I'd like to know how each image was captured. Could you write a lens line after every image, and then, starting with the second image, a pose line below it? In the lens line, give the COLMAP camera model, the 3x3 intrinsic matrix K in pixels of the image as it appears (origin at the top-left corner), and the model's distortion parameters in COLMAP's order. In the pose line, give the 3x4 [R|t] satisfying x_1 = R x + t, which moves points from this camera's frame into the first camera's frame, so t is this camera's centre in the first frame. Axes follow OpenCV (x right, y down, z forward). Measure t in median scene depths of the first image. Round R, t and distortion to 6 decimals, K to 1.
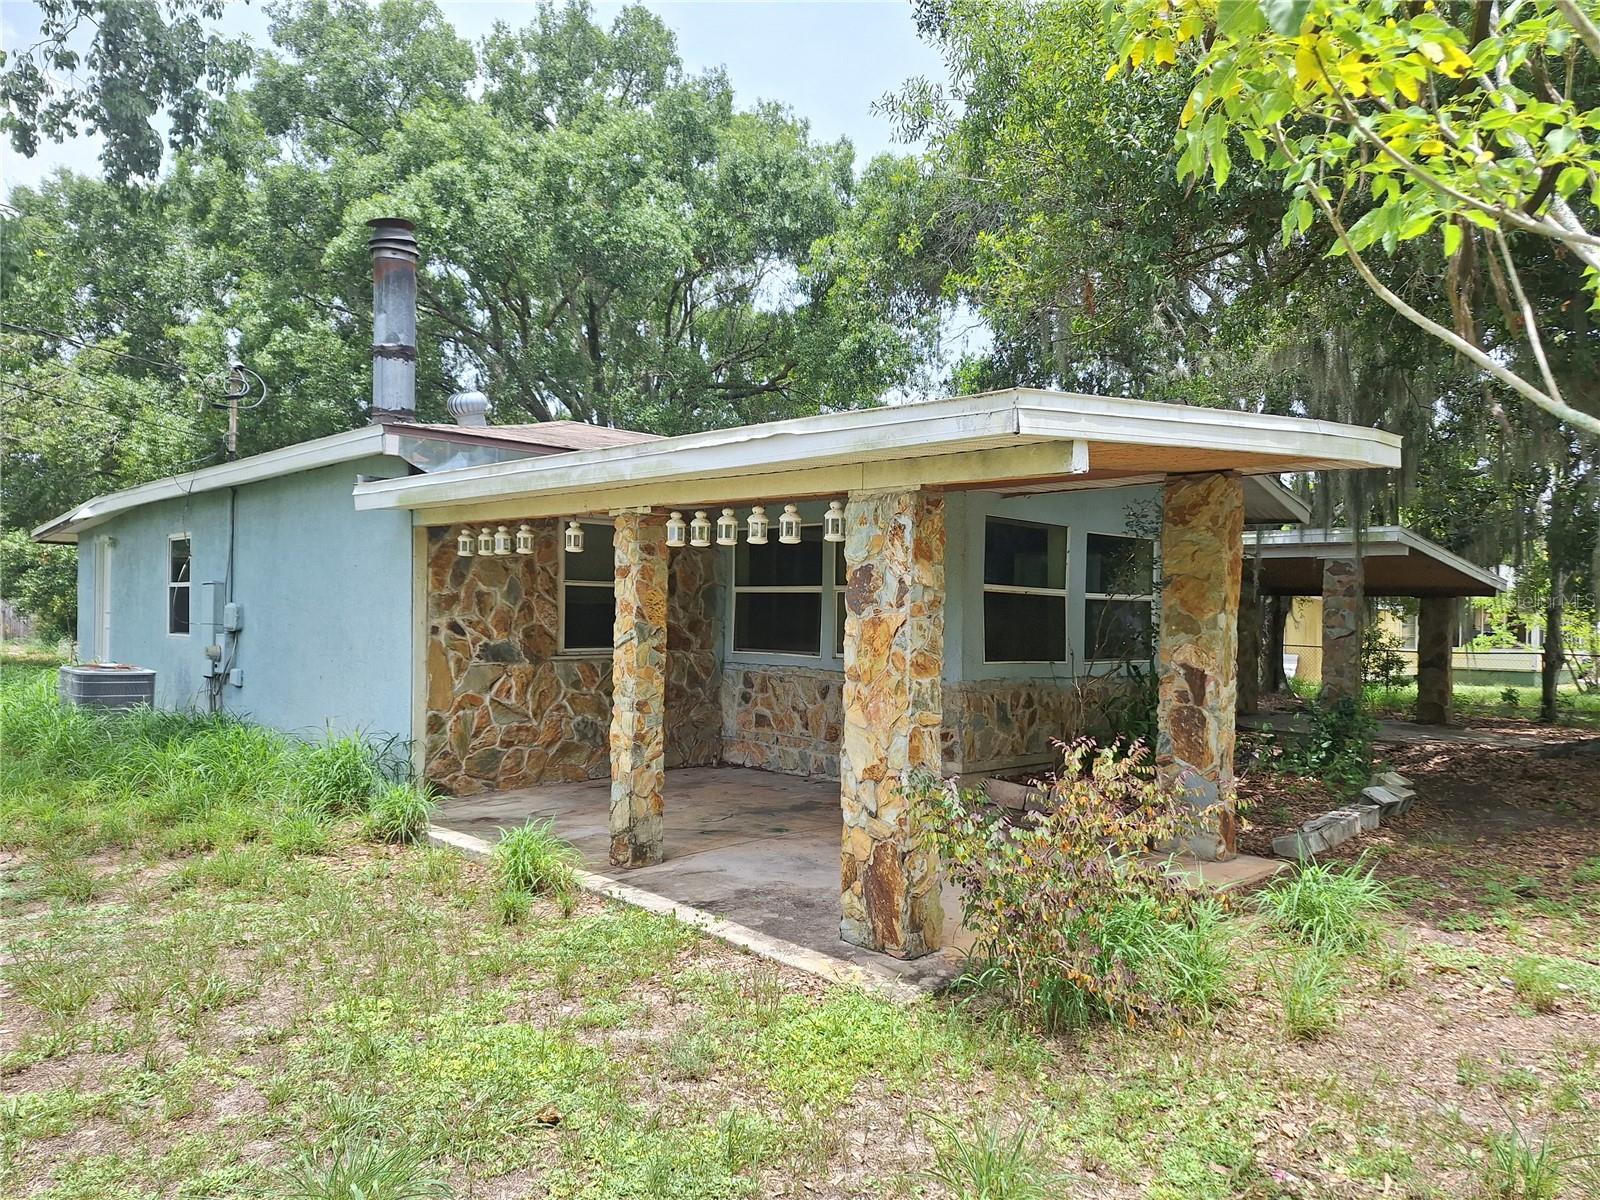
lens RADIAL K [[1076.8, 0, 813.8], [0, 1076.8, 593.2], [0, 0, 1]] dist [0.188419, -0.336416]
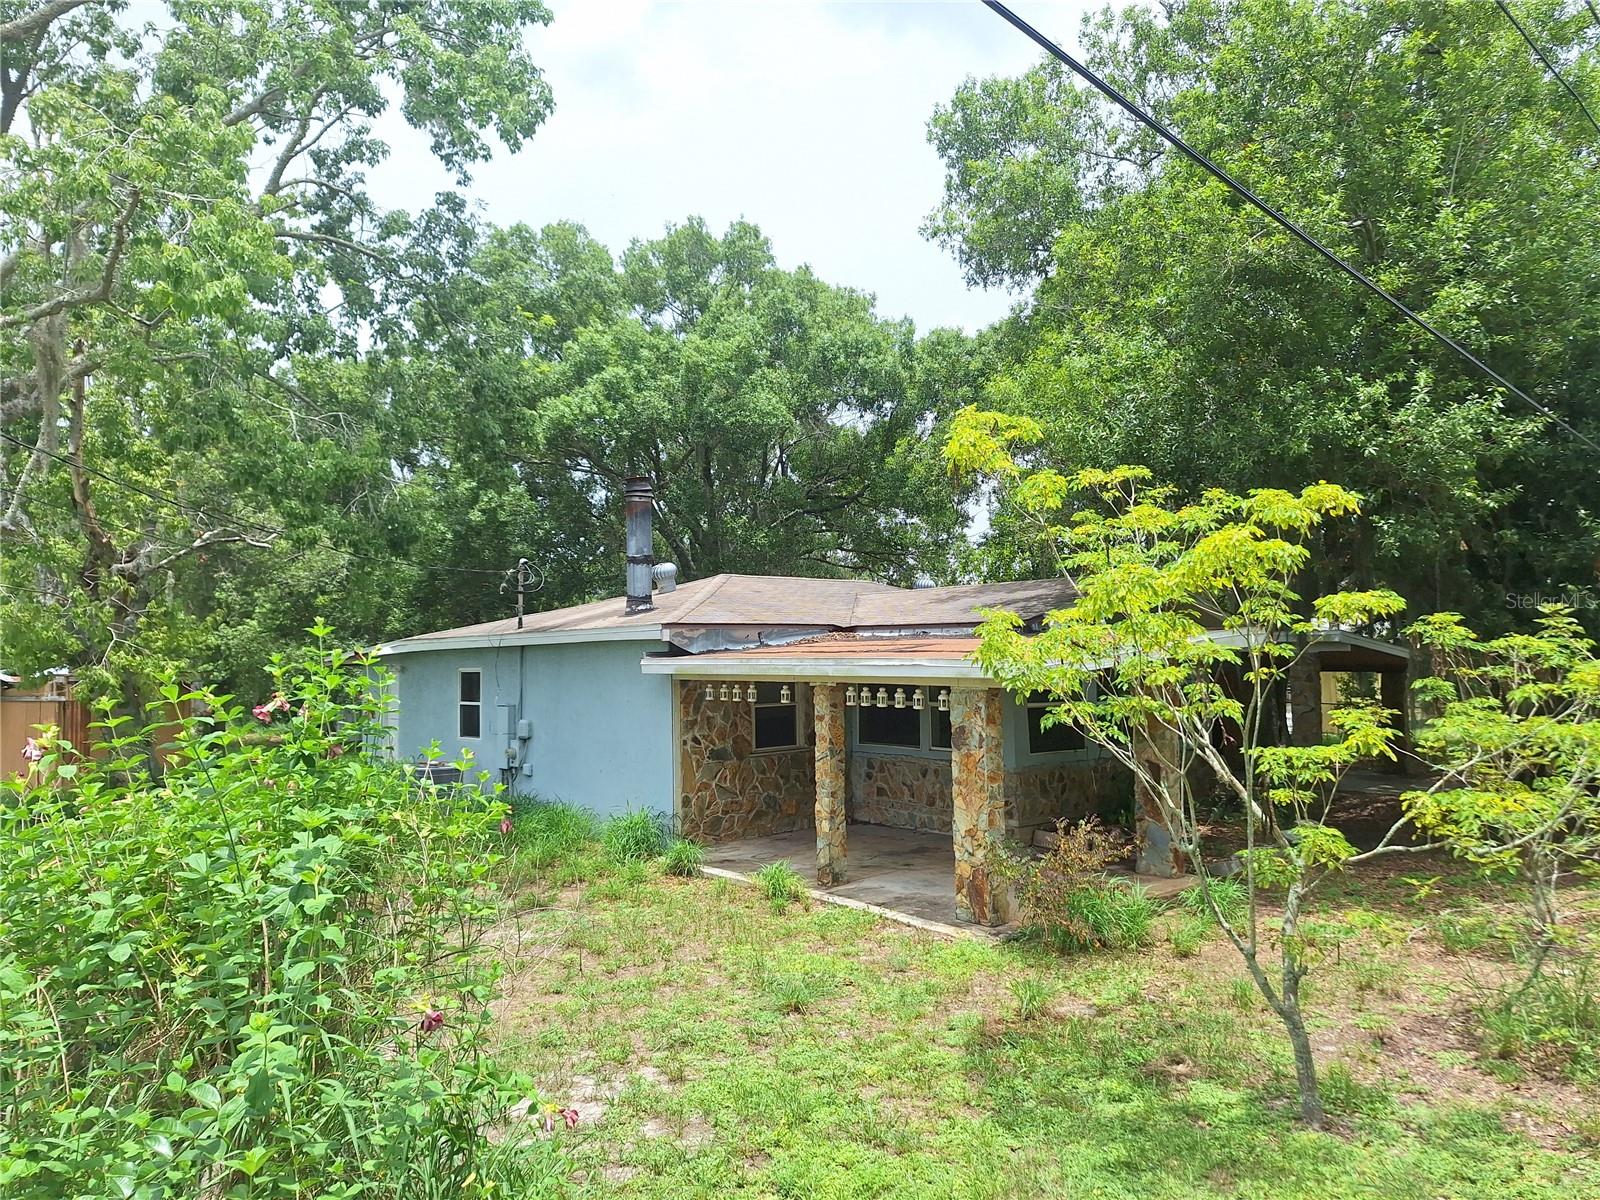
lens RADIAL K [[1076.8, 0, 813.8], [0, 1076.8, 593.2], [0, 0, 1]] dist [0.188419, -0.336416]
pose [[0.998271, -0.033562, -0.048264, -0.091342], [0.031755, 0.998784, -0.037719, -0.155847], [0.049472, 0.036122, 0.998122, -0.771602]]
